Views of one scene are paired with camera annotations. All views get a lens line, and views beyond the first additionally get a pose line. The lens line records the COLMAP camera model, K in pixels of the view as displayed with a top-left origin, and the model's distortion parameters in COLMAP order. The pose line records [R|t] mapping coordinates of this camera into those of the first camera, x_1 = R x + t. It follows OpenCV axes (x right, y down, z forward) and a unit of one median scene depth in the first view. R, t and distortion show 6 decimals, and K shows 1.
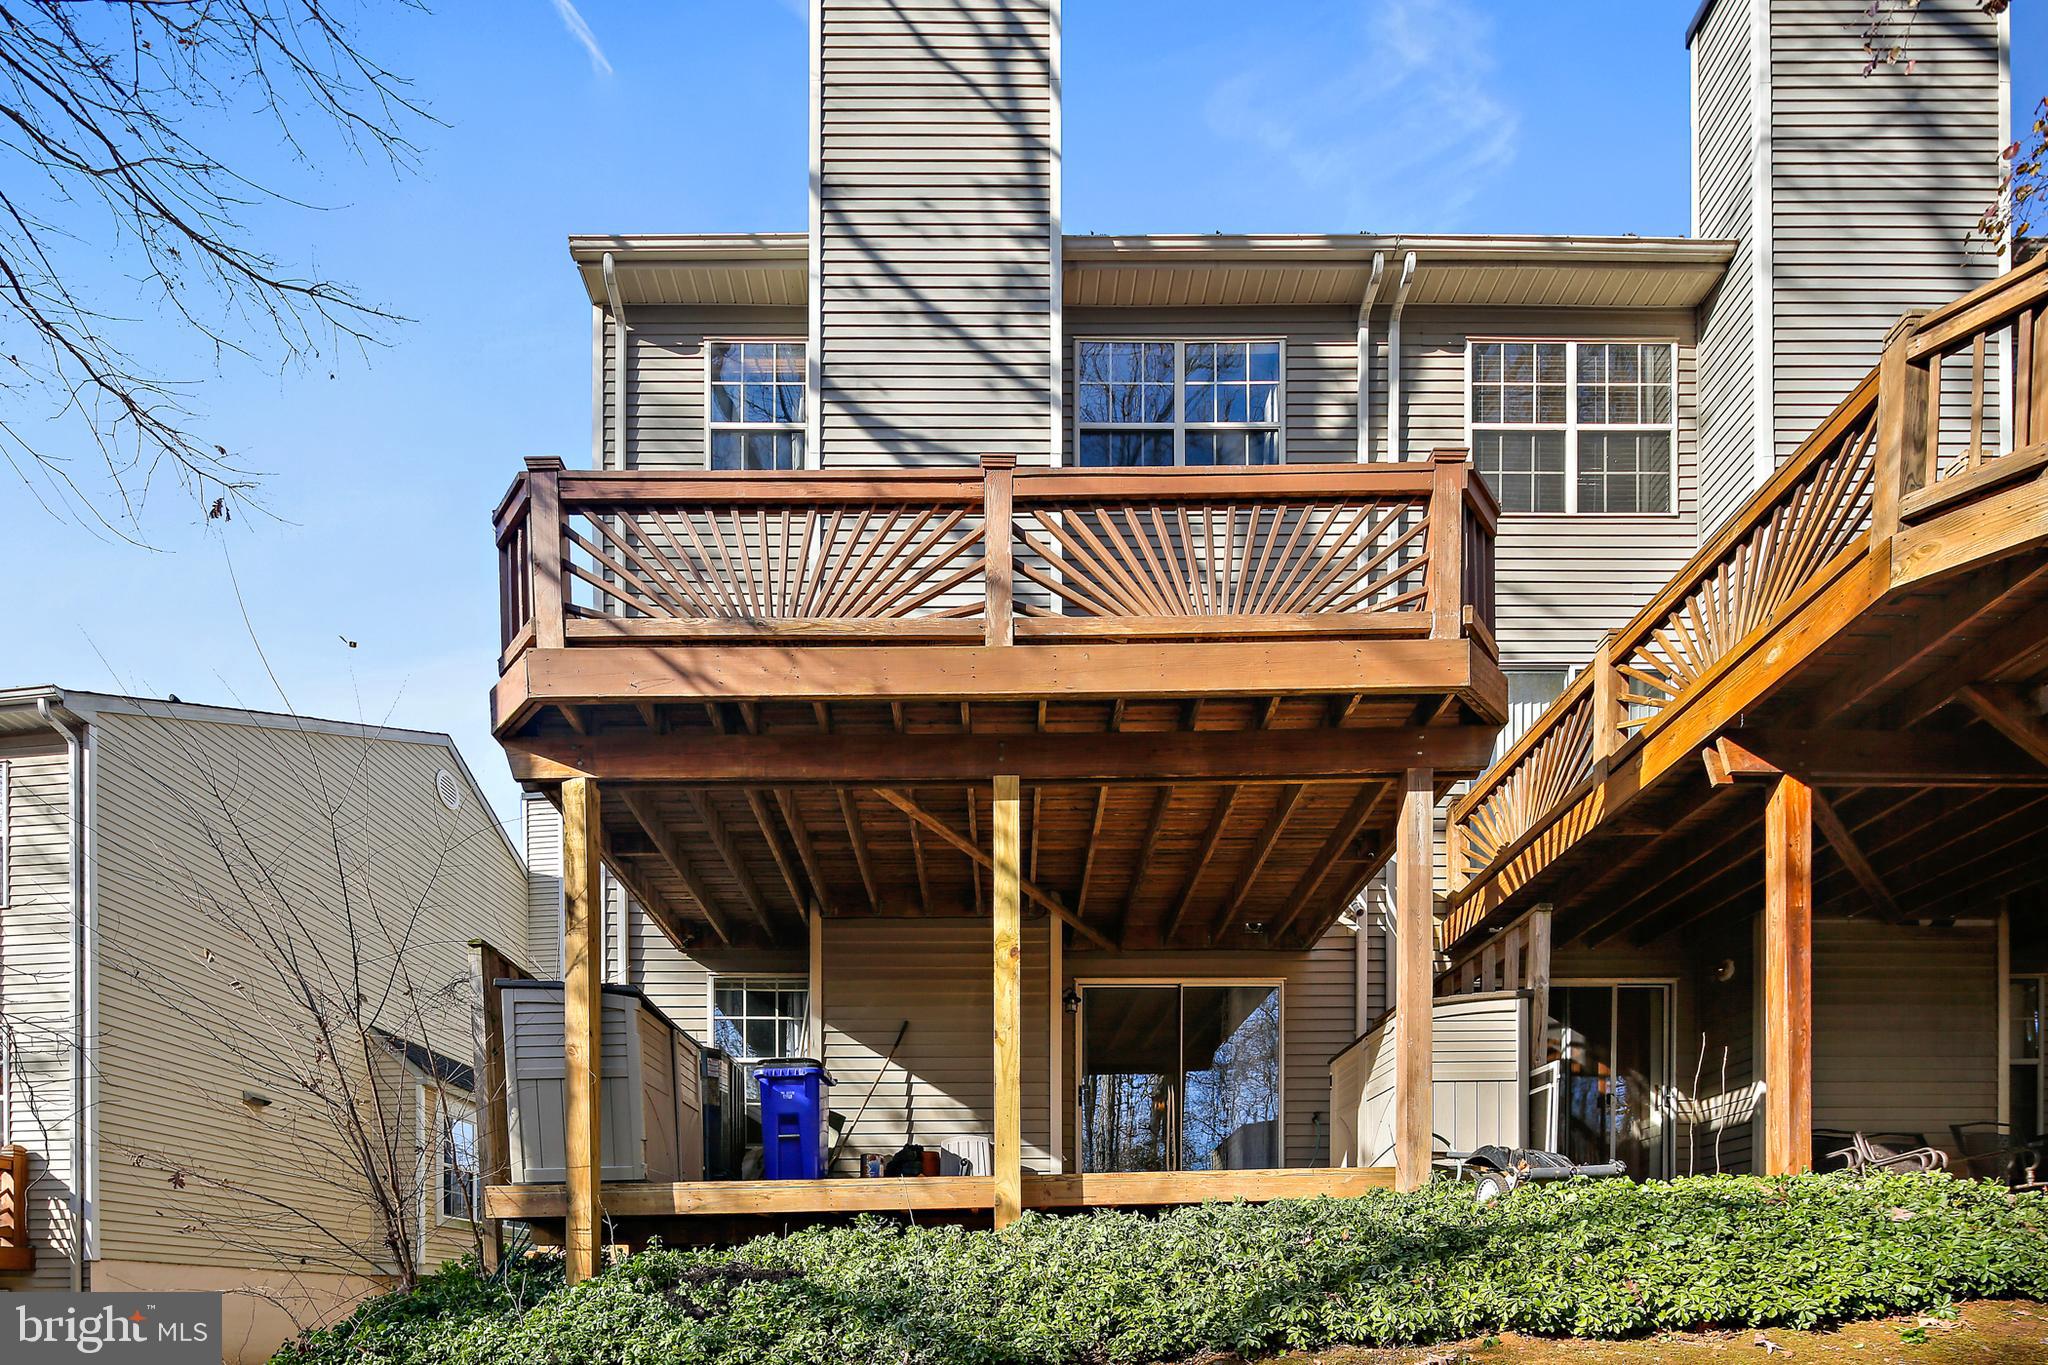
lens RADIAL K [[1036.8, 0, 1022.0], [0, 1036.8, 759.3], [0, 0, 1]] dist [-0.016291, 0.011518]
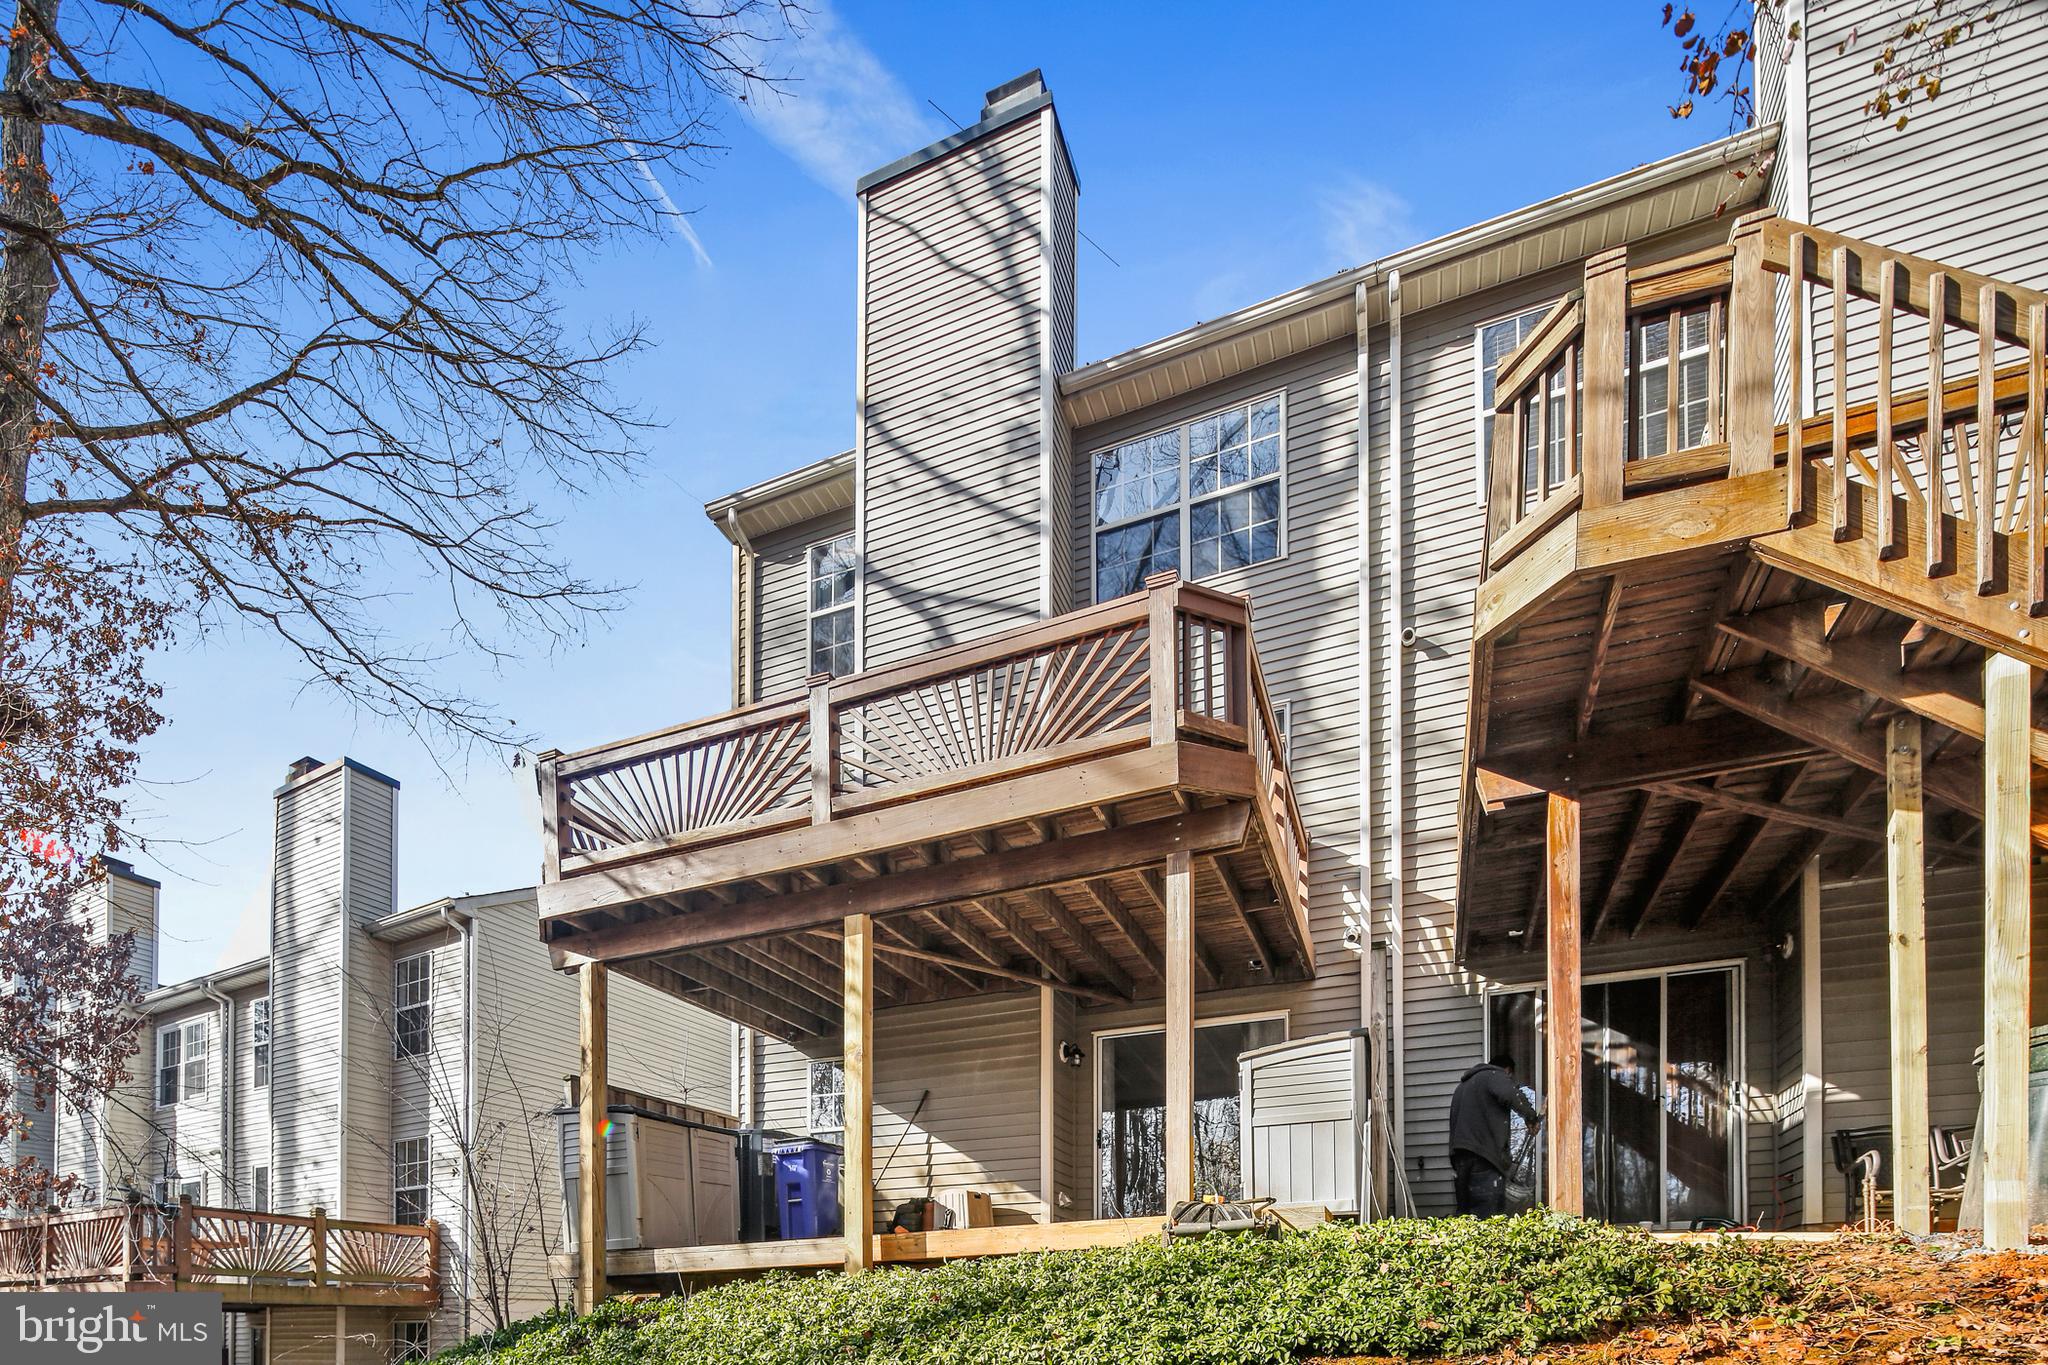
lens RADIAL K [[973.8, 0, 1031.8], [0, 973.8, 676.8], [0, 0, 1]] dist [-0.003573, -0.000448]
pose [[0.918565, -0.219881, -0.328468, 0.401155], [0.189328, 0.974218, -0.122695, -0.051078], [0.346977, 0.050515, 0.936512, -0.059707]]
